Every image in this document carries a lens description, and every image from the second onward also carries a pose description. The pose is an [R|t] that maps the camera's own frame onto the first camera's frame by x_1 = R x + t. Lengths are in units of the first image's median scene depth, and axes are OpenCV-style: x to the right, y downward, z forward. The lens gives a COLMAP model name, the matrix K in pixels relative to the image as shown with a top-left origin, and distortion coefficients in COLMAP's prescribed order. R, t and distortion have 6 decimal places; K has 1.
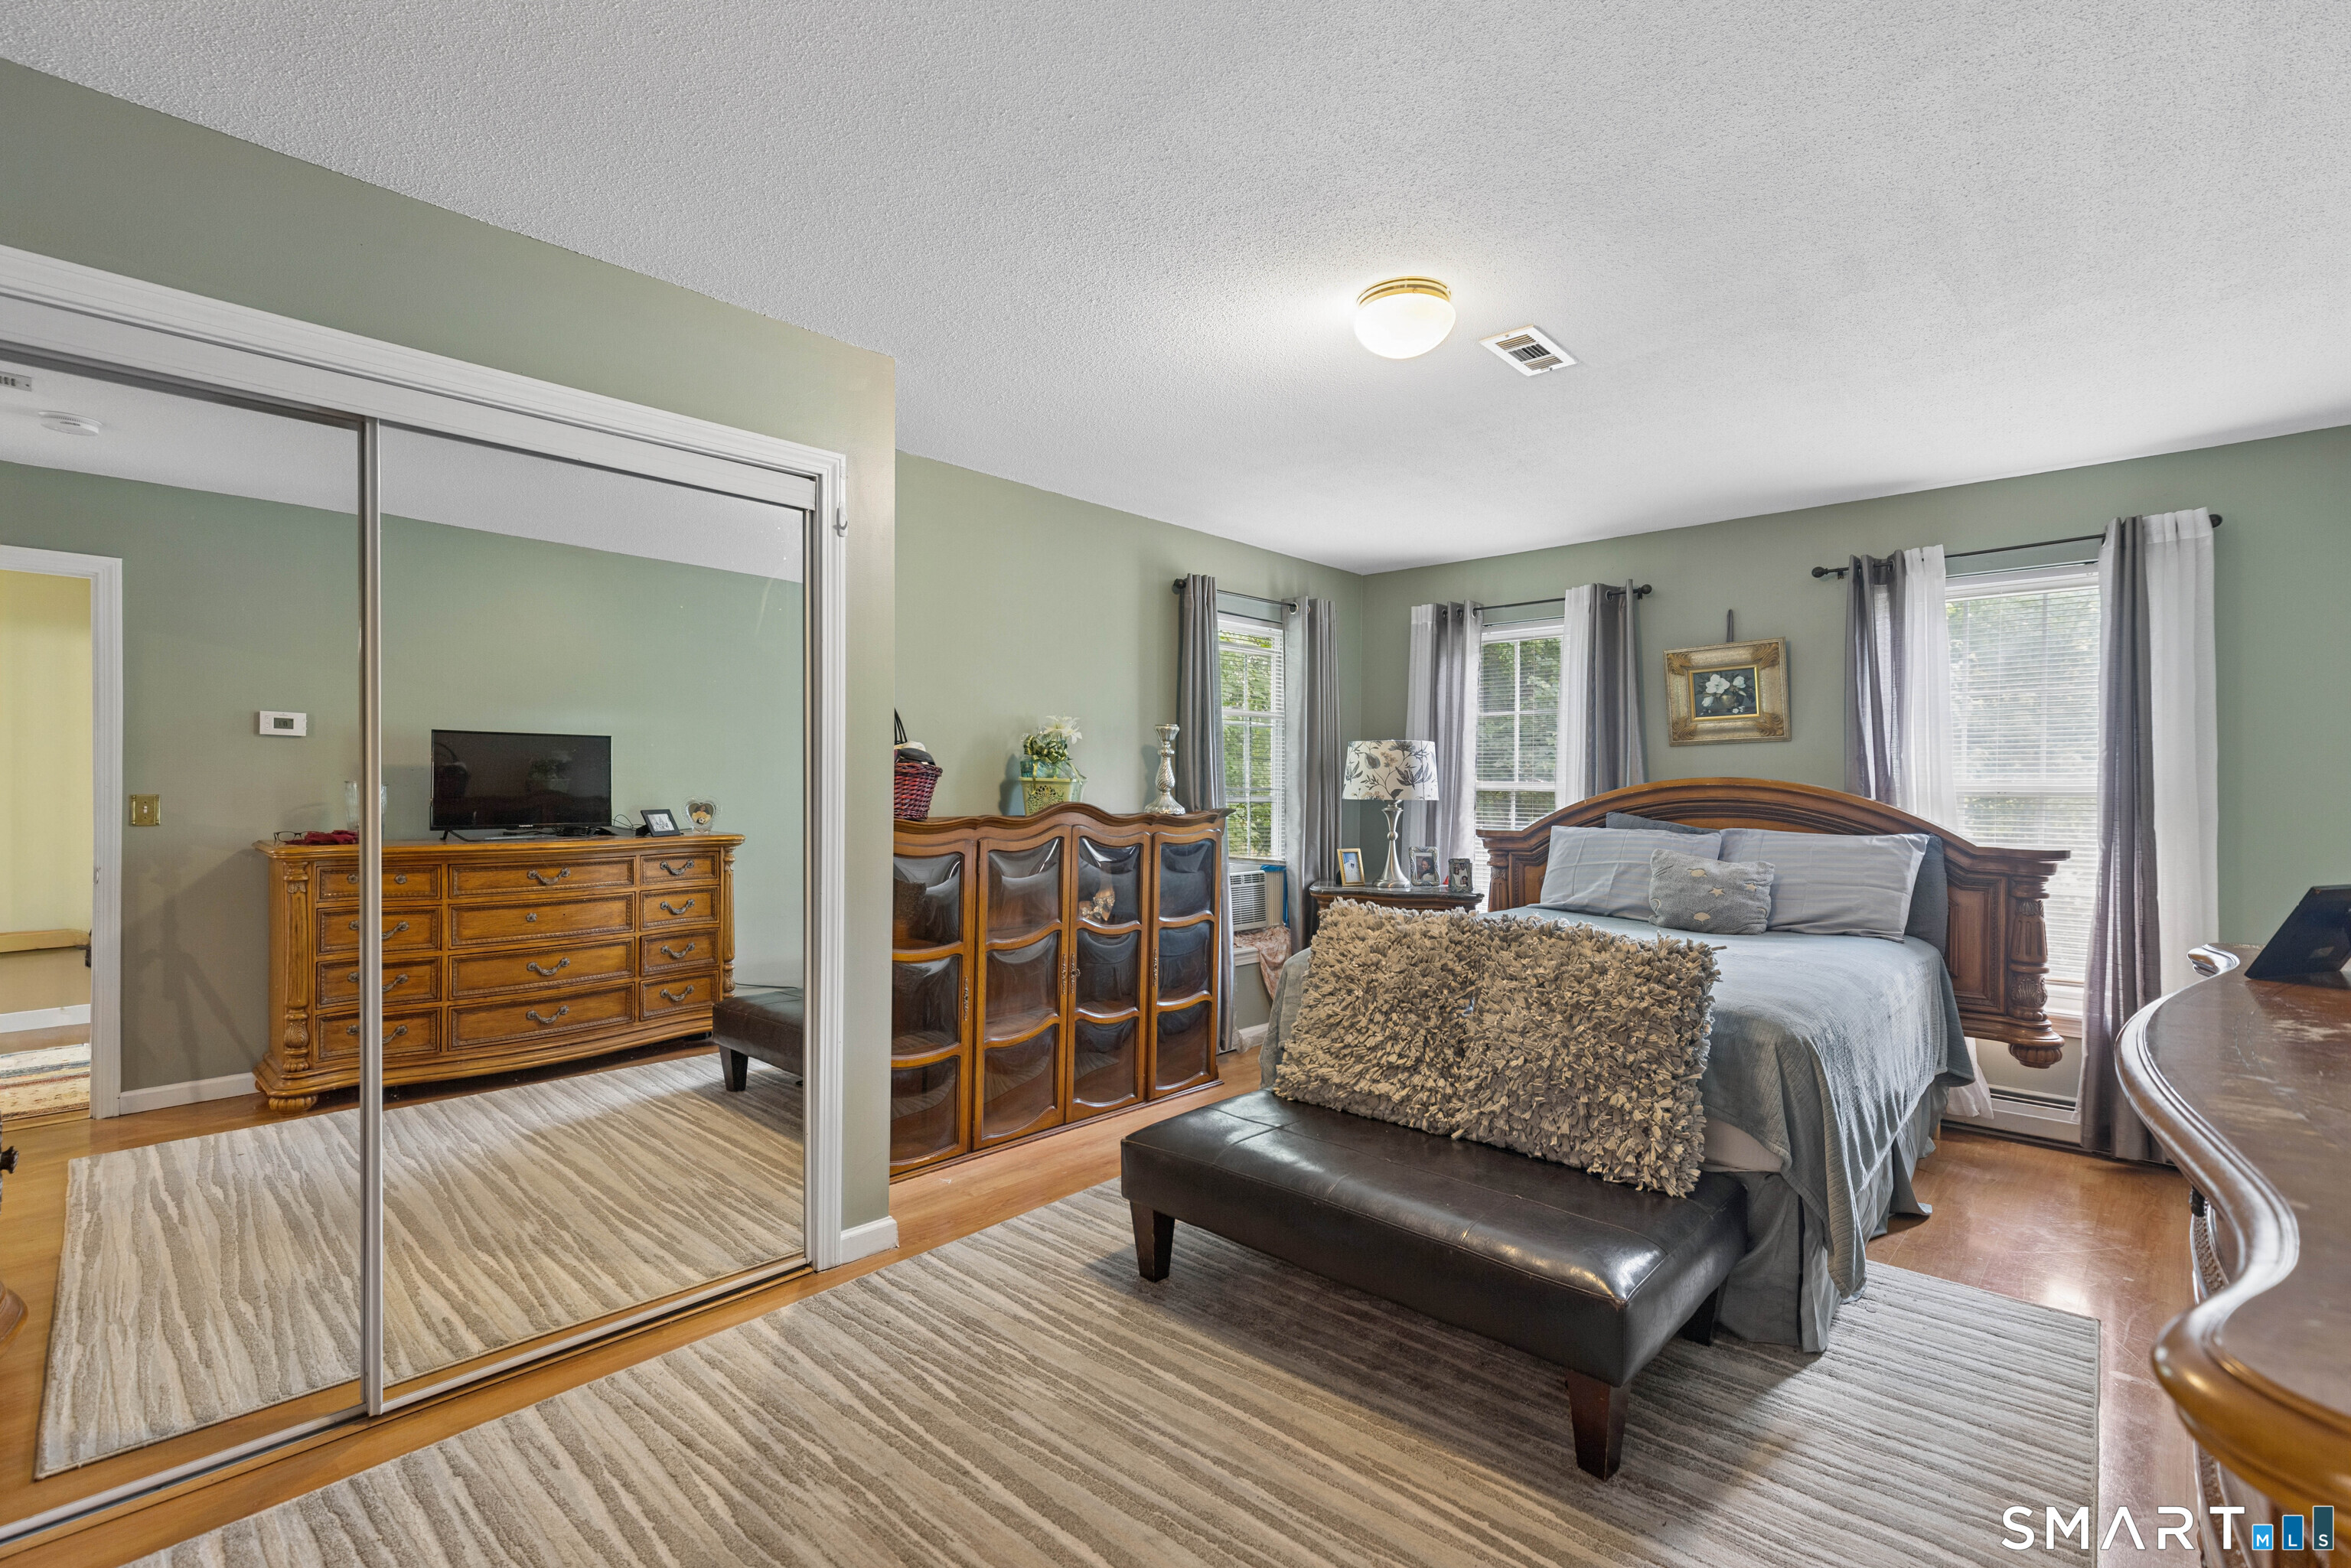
lens RADIAL K [[1057.5, 0, 1180.5], [0, 1057.5, 785.0], [0, 0, 1]] dist [0.003143, -0.001575]
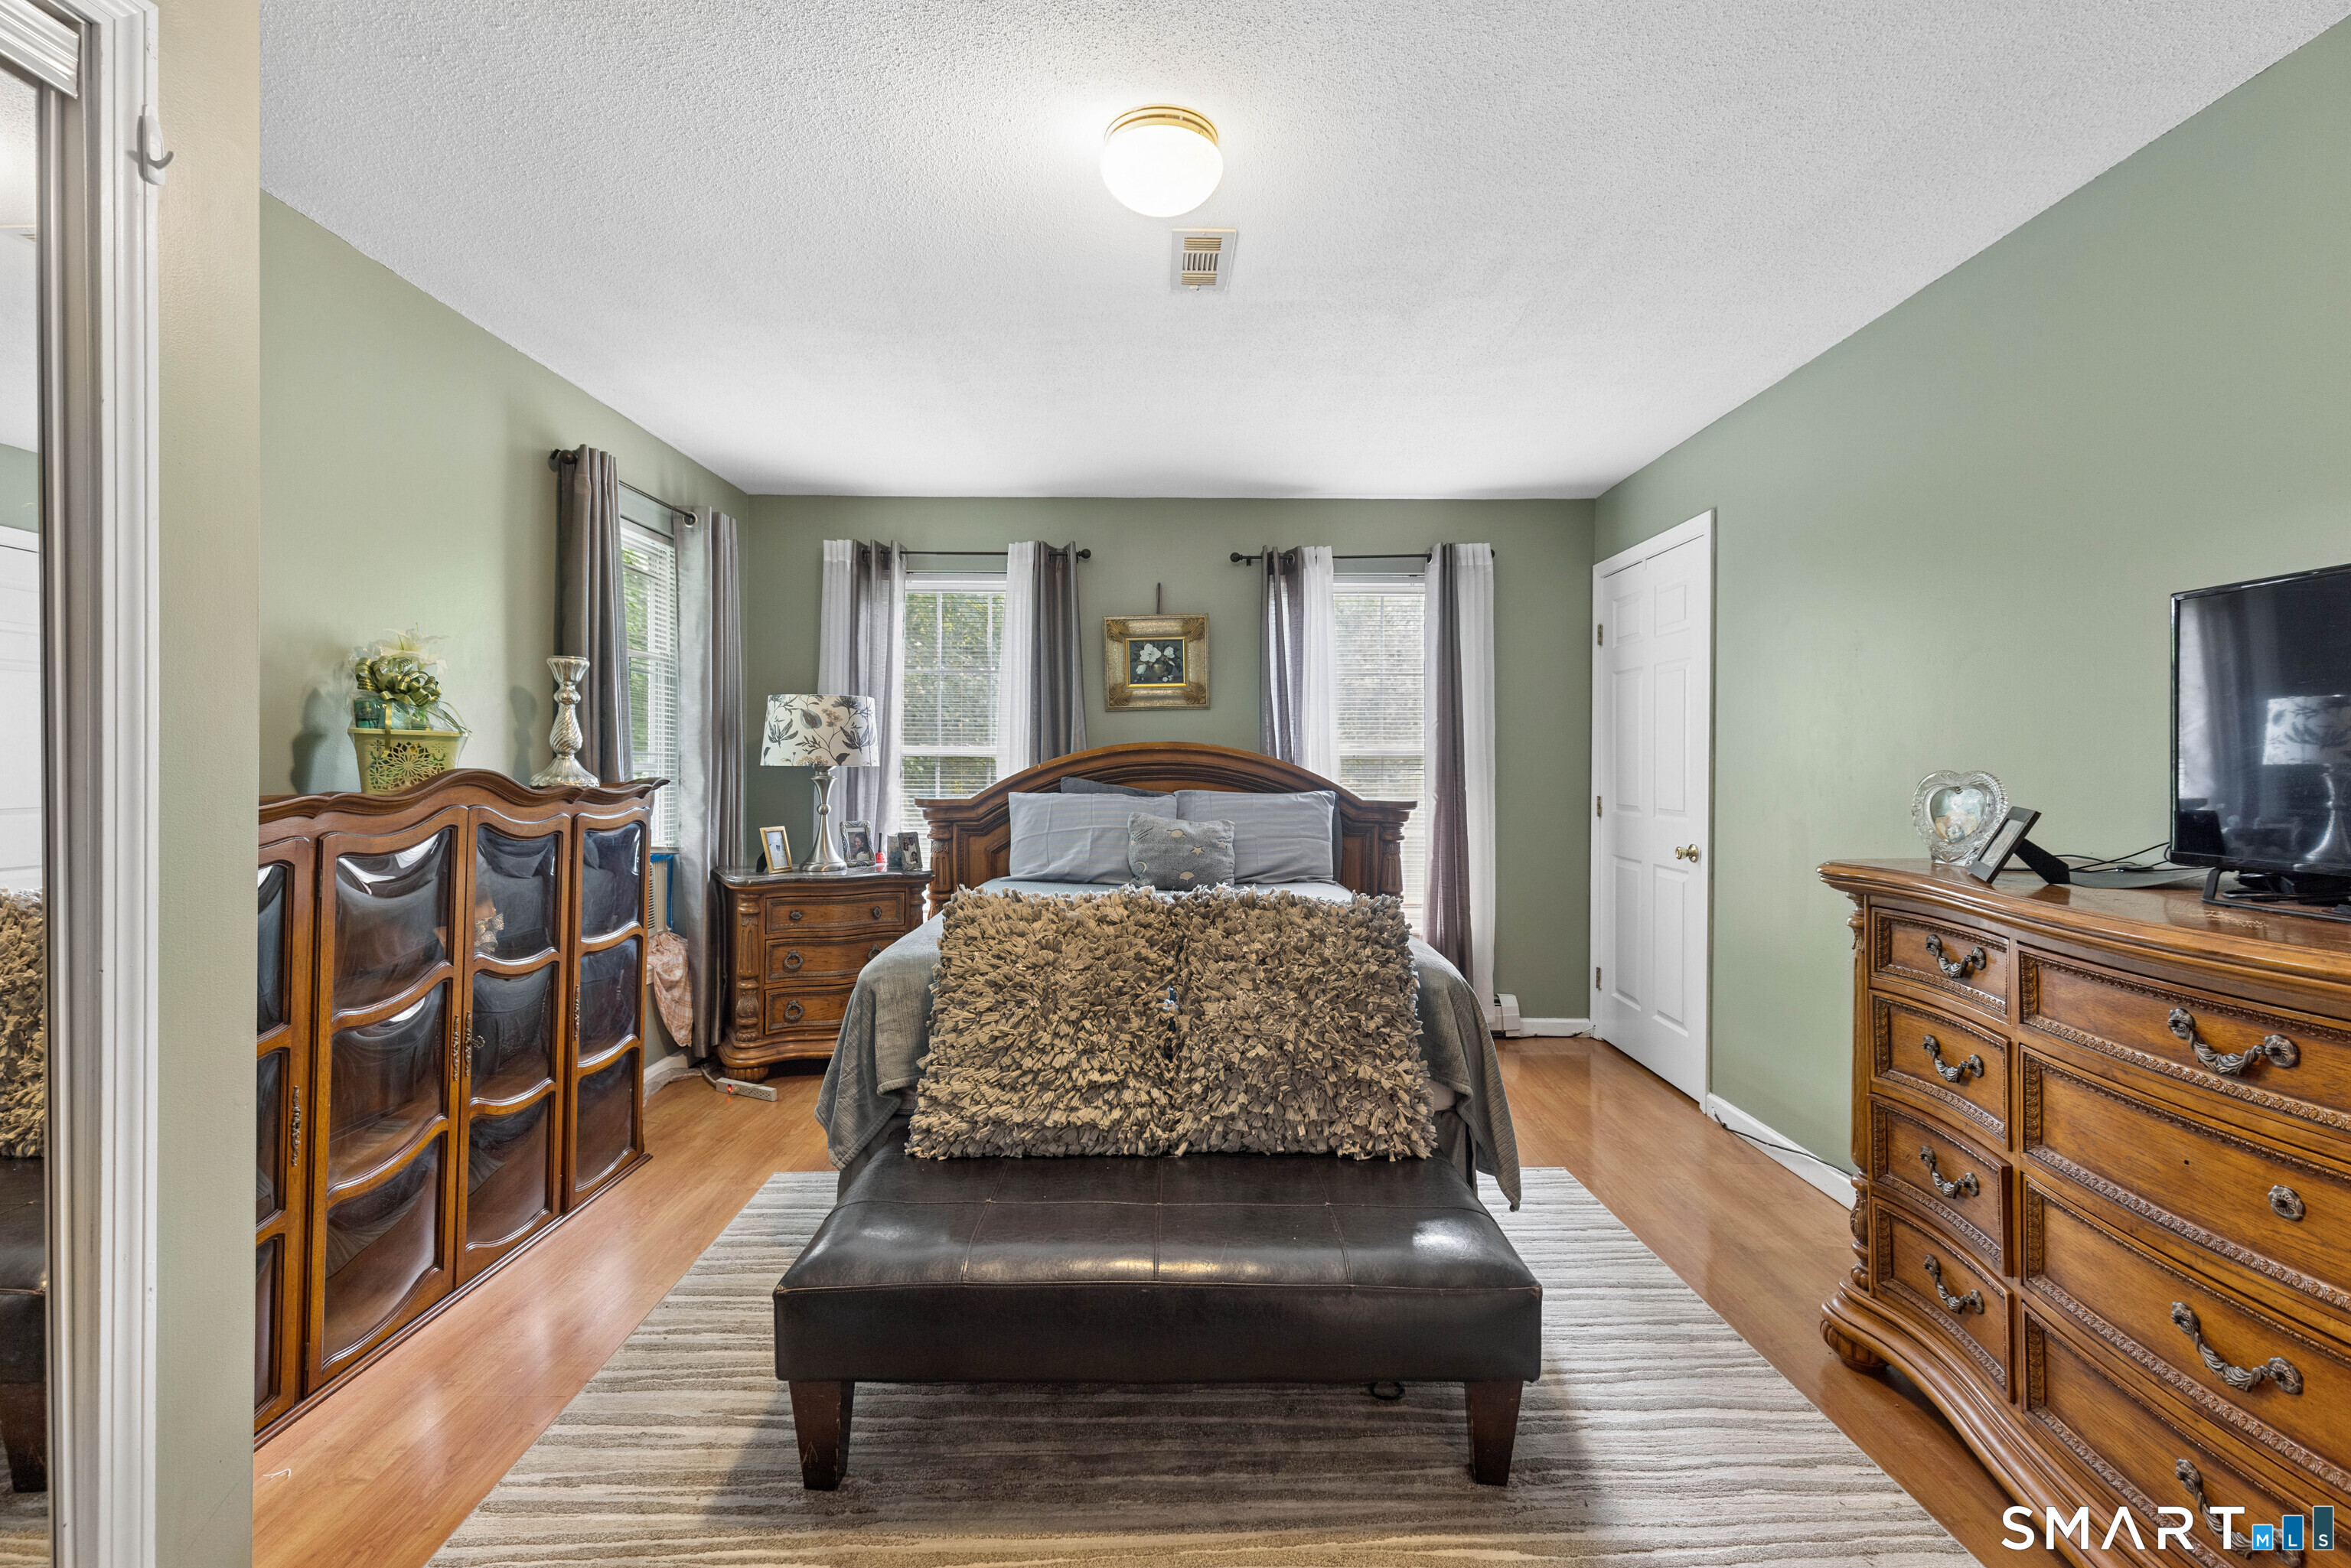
lens RADIAL K [[1057.5, 0, 1185.8], [0, 1057.5, 764.5], [0, 0, 1]] dist [0.003143, -0.001575]
pose [[0.732806, -0.004936, 0.680420, -0.210492], [0.000498, 0.999977, 0.006718, 0.009091], [-0.680437, -0.004584, 0.732792, 0.249521]]
